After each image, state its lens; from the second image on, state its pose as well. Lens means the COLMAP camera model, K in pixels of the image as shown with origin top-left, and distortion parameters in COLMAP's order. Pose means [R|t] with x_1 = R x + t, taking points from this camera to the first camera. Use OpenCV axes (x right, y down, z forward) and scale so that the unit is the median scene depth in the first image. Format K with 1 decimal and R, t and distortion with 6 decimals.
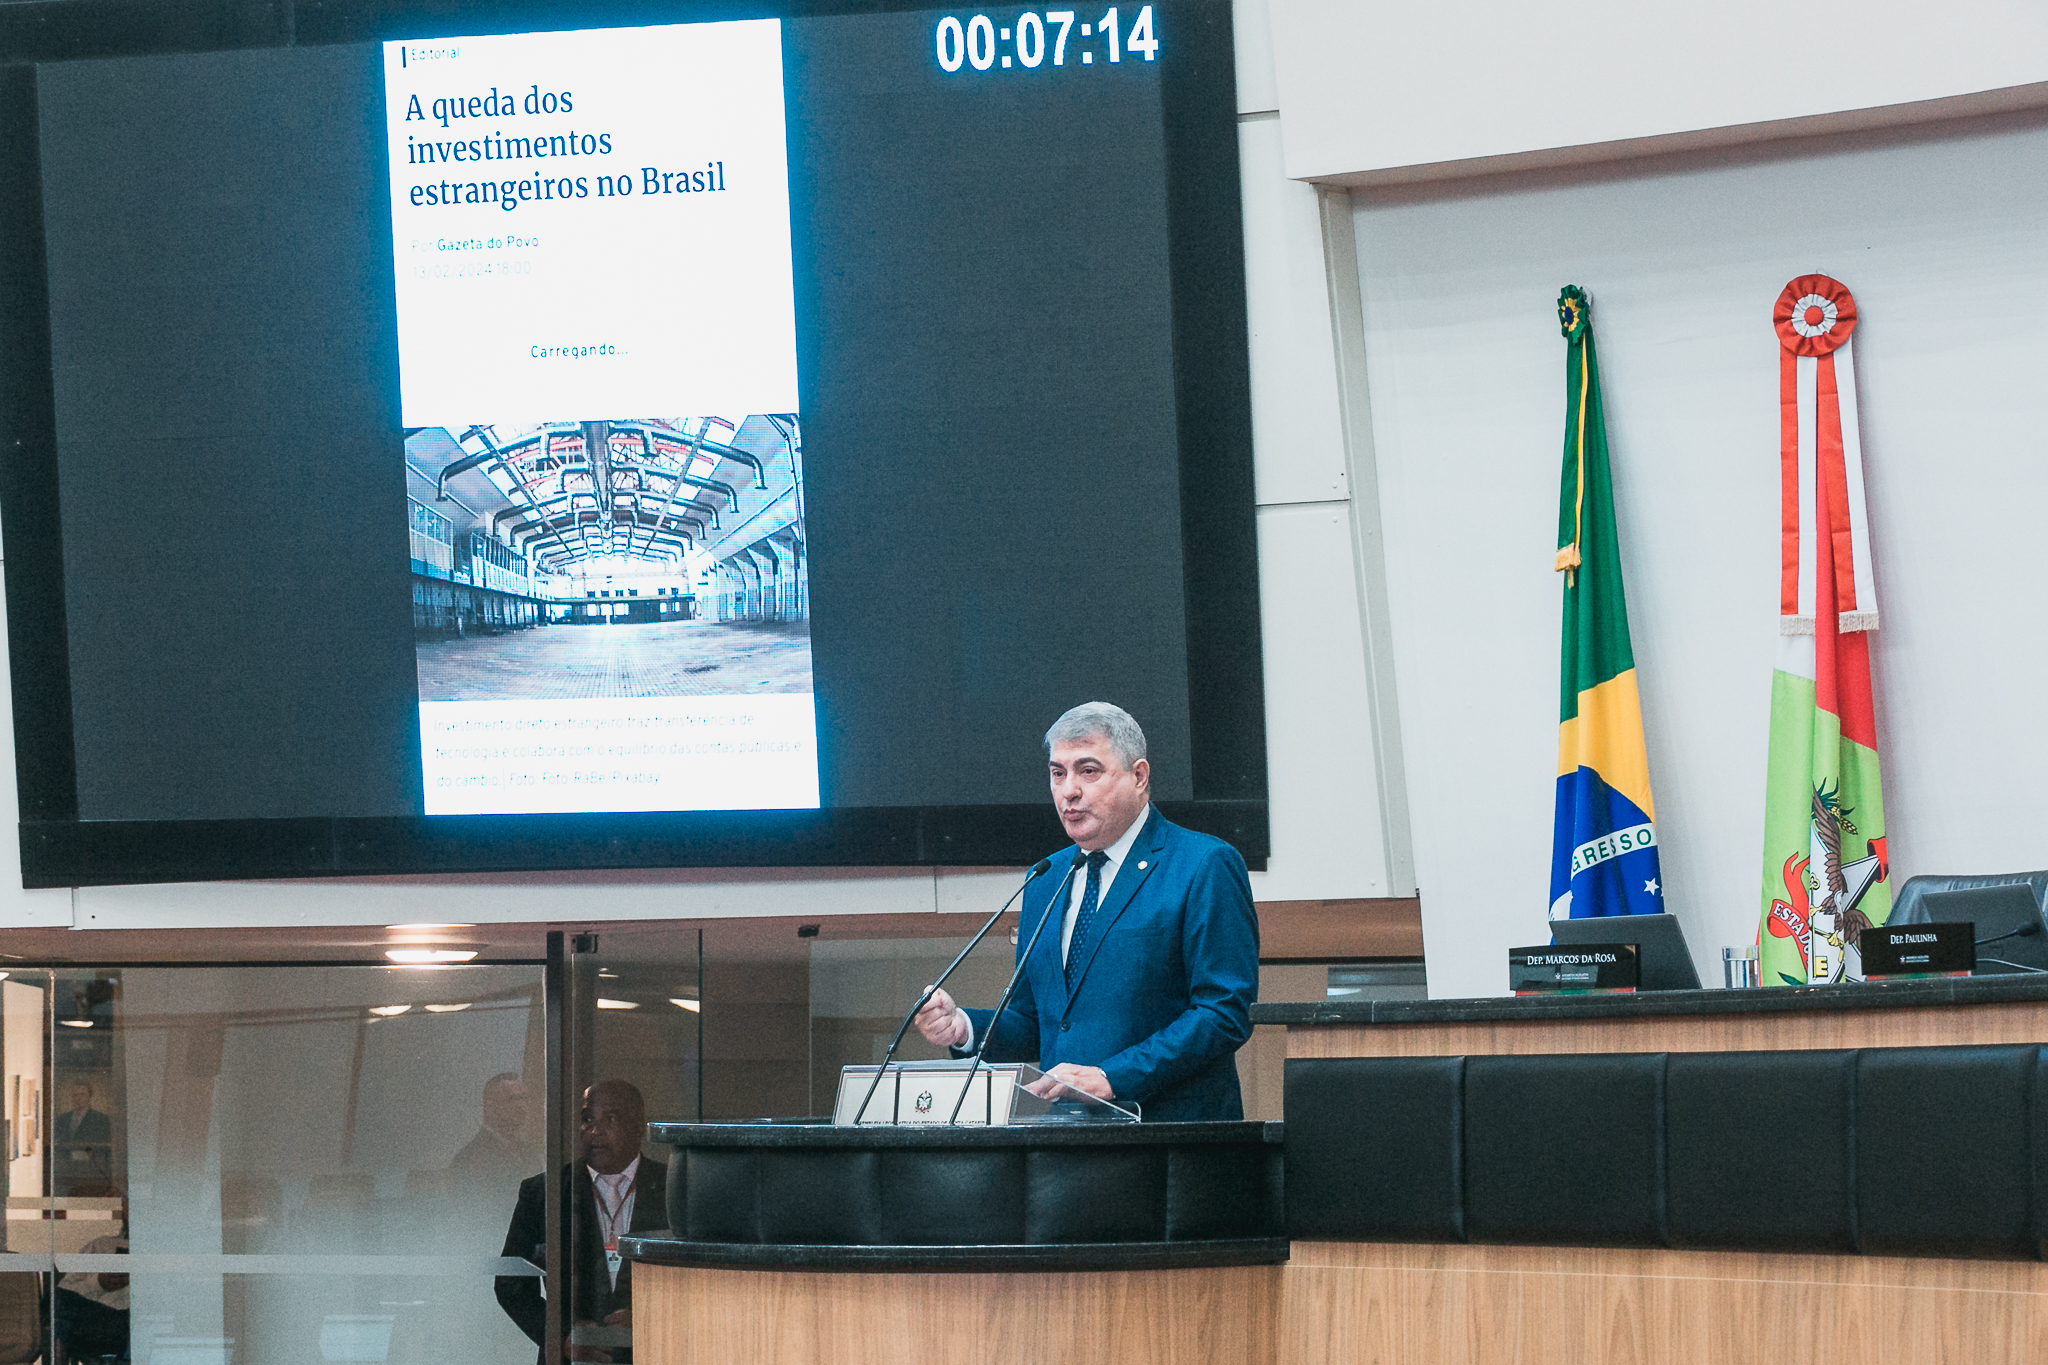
lens RADIAL K [[5094.4, 0, 991.4], [0, 5094.4, 677.3], [0, 0, 1]] dist [0.031441, 0.672128]
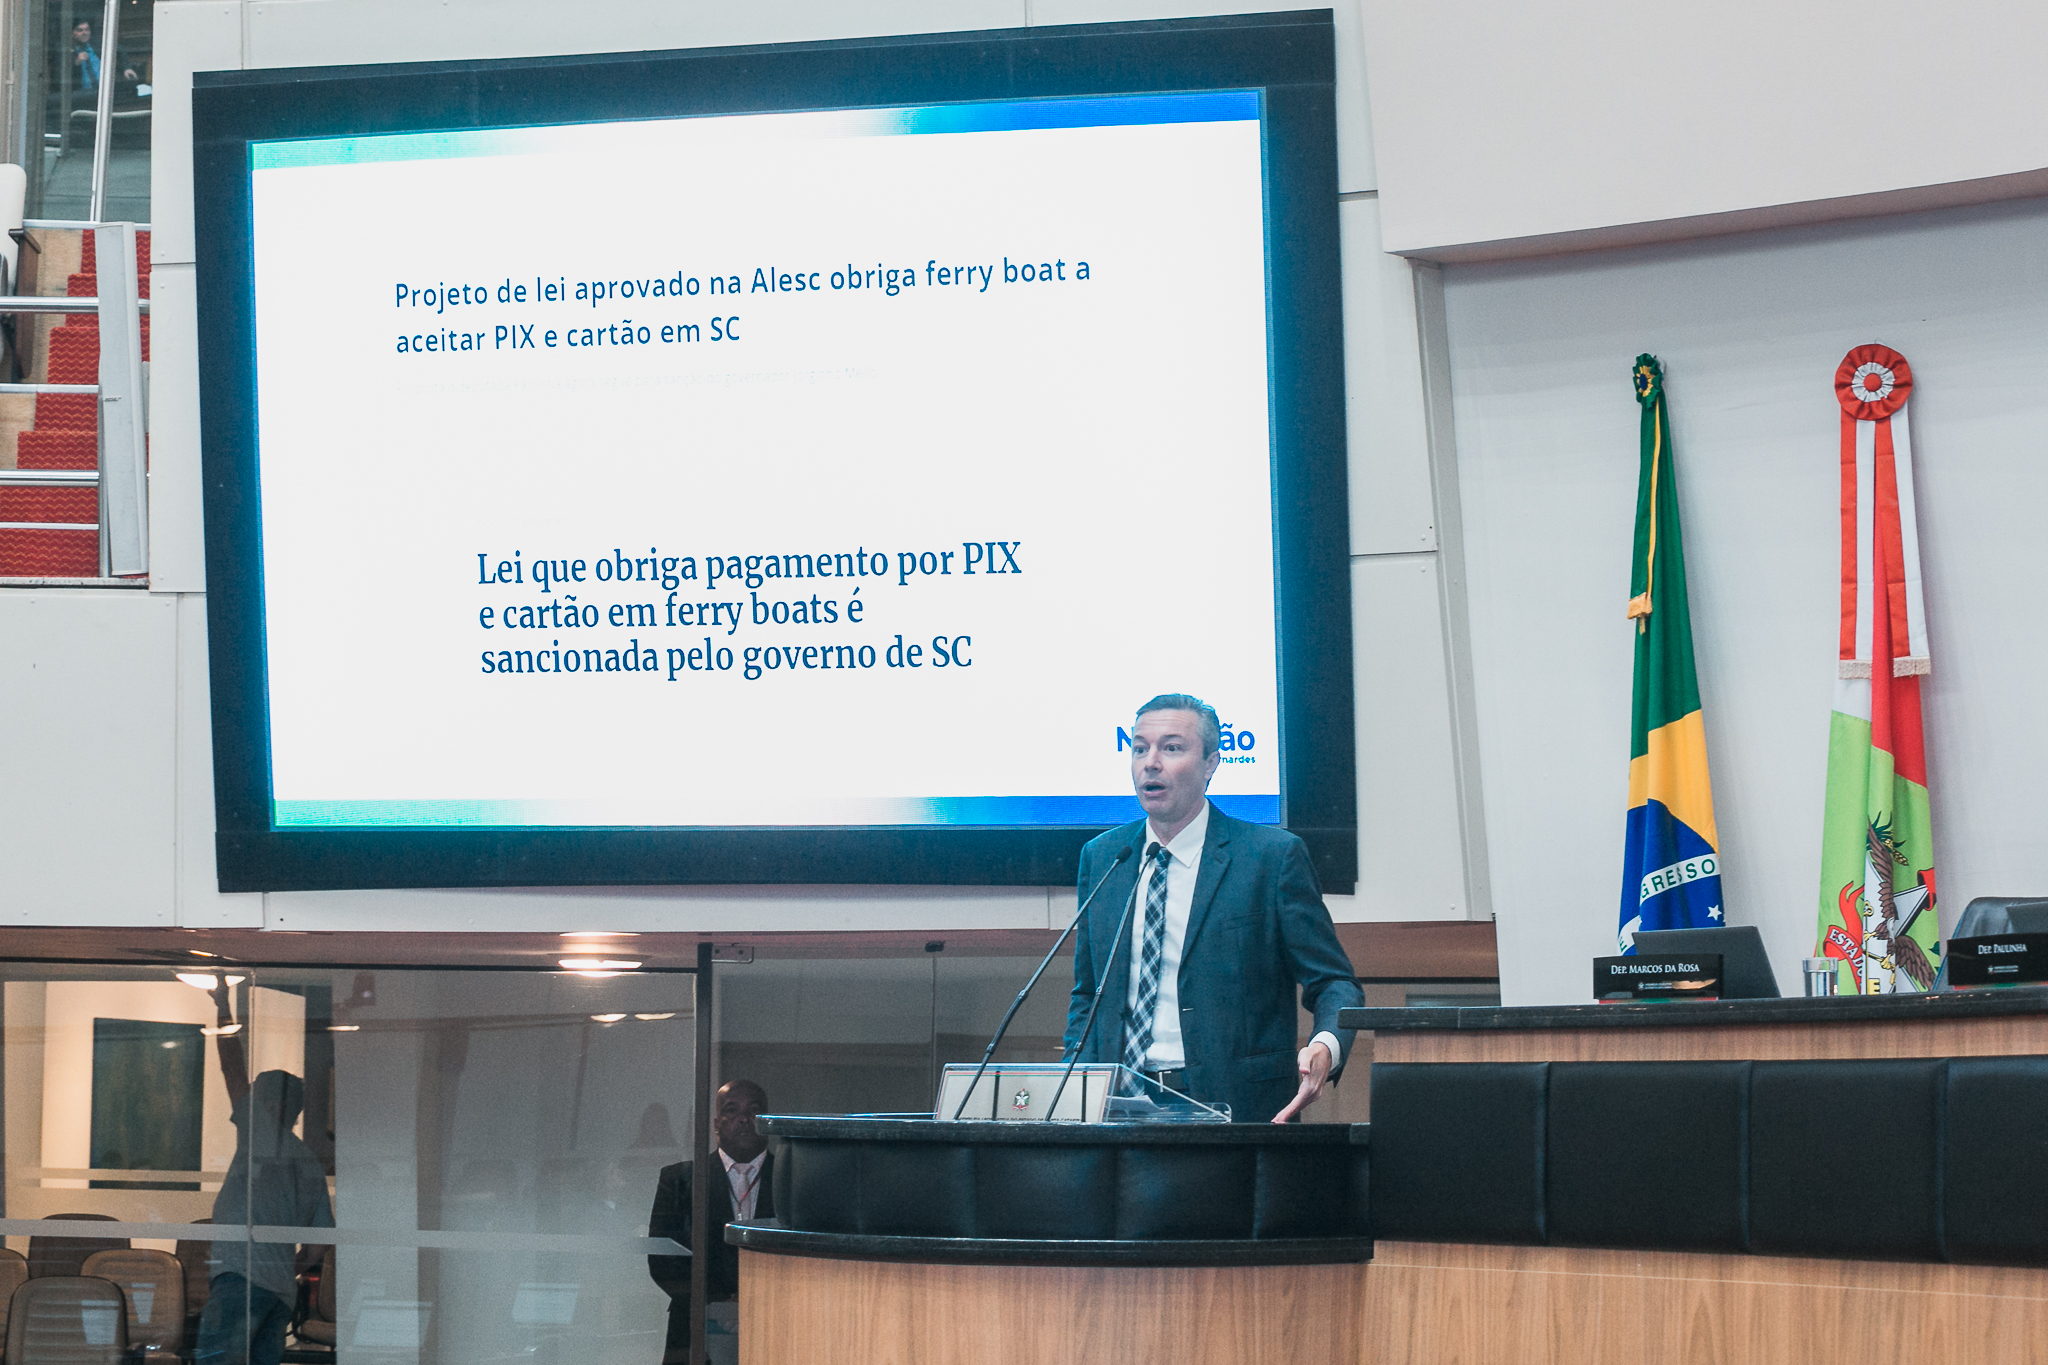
lens RADIAL K [[4258.4, 0, 1024.0], [0, 4258.4, 682.5], [0, 0, 1]] dist [-0.074693, -0.417705]
pose [[0.999593, 0.015852, -0.023711, 0.004975], [-0.016259, 0.999722, -0.017069, 0.010551], [0.023434, 0.017448, 0.999573, 0.106286]]
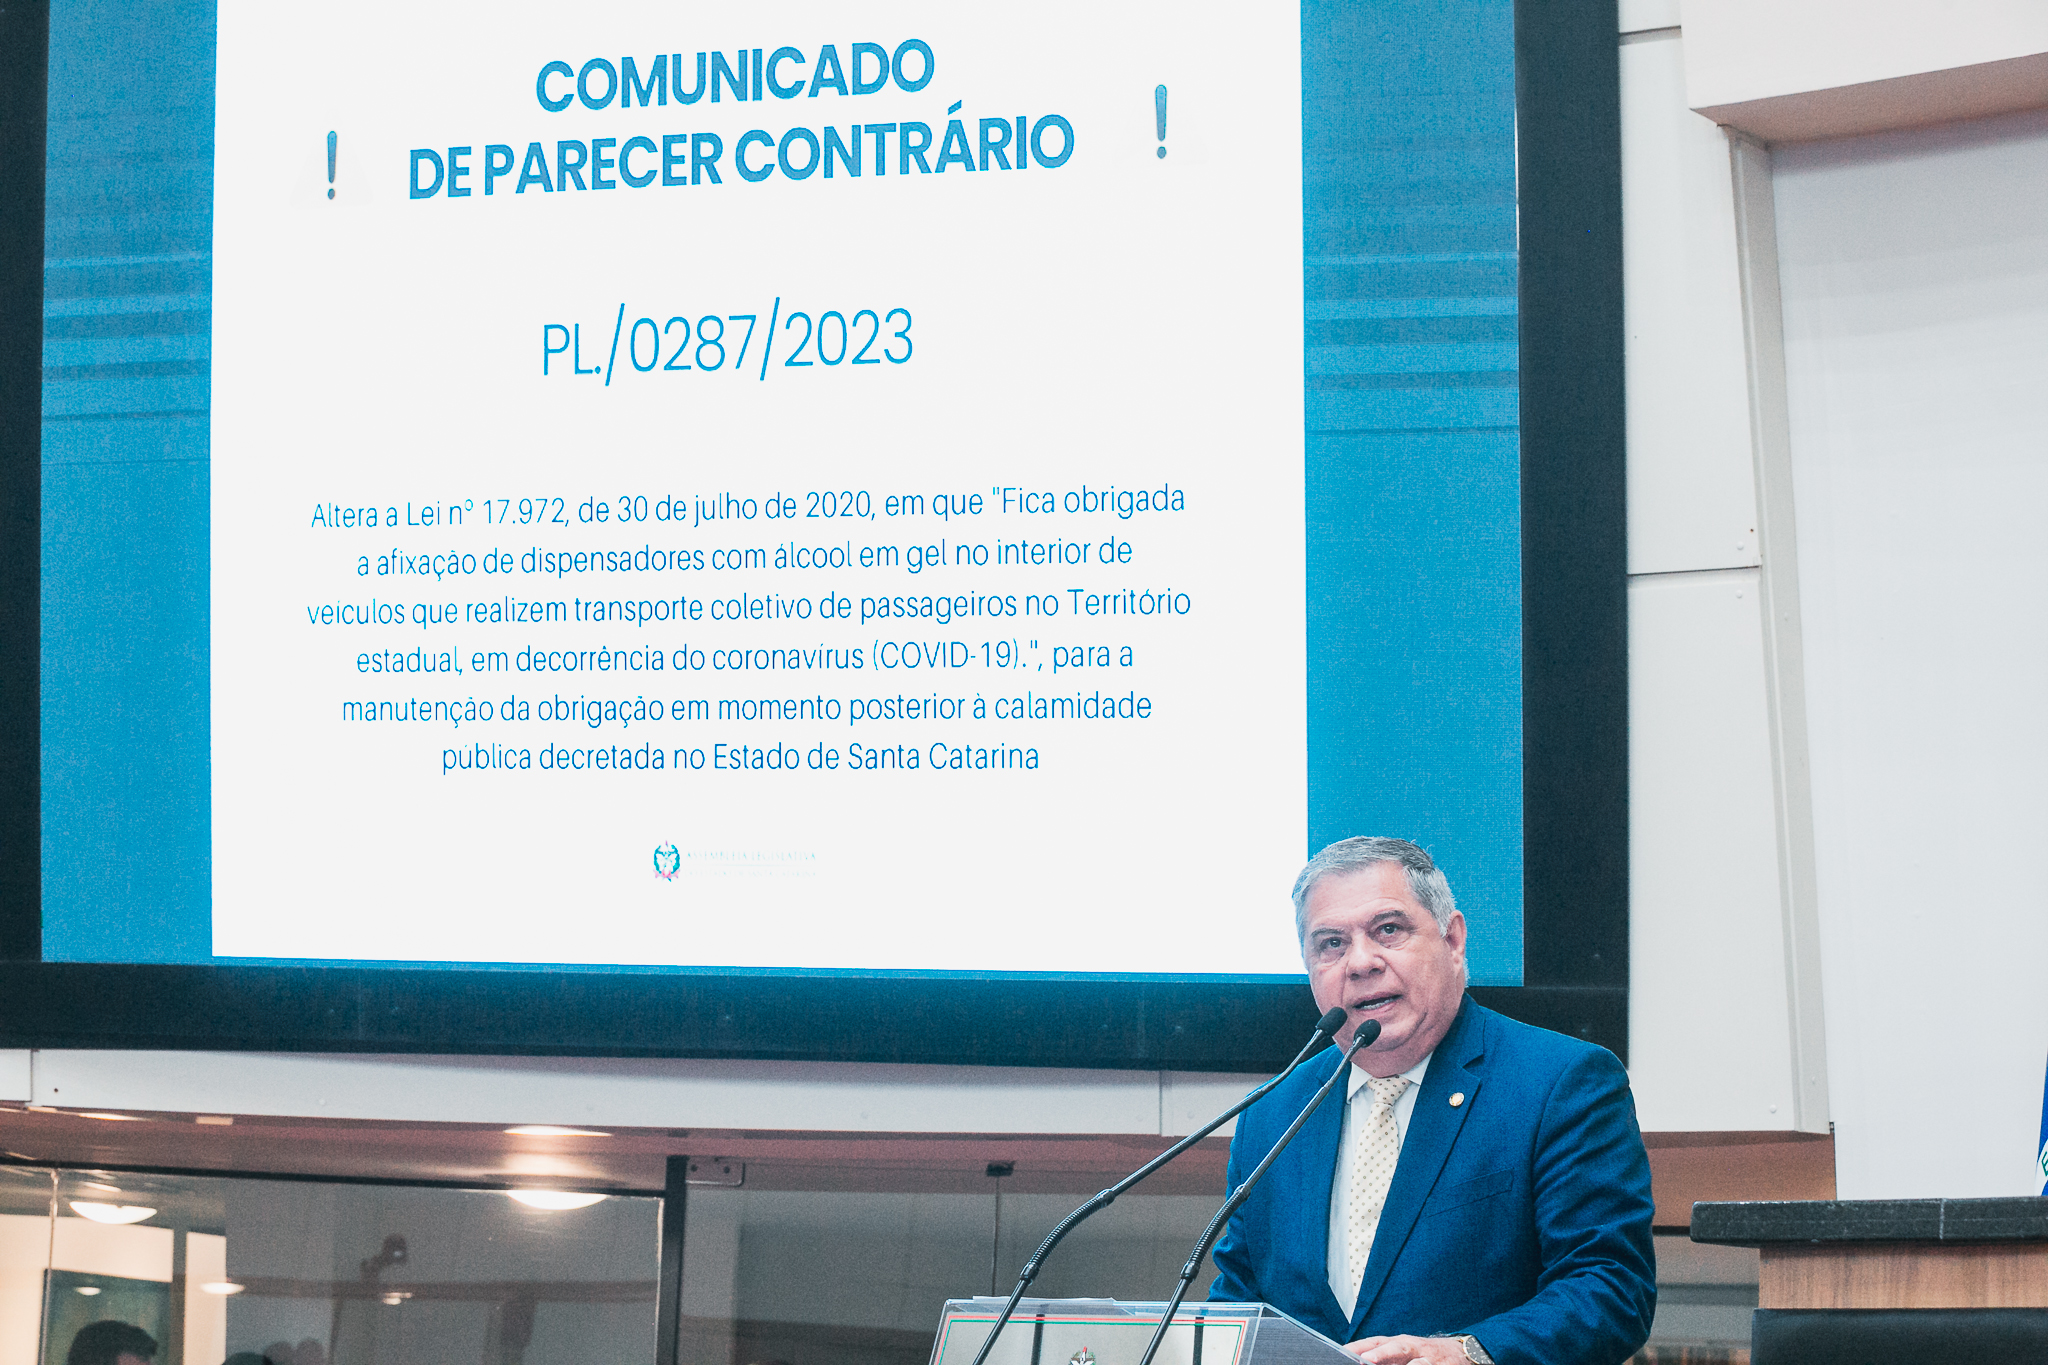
lens RADIAL K [[4204.7, 0, 1024.0], [0, 4204.7, 682.5], [0, 0, 1]] dist [-0.197671, -0.061276]
pose [[0.997356, 0.039370, -0.061087, 0.004237], [-0.044869, 0.994799, -0.091438, 0.042677], [0.057170, 0.093938, 0.993935, 0.451872]]
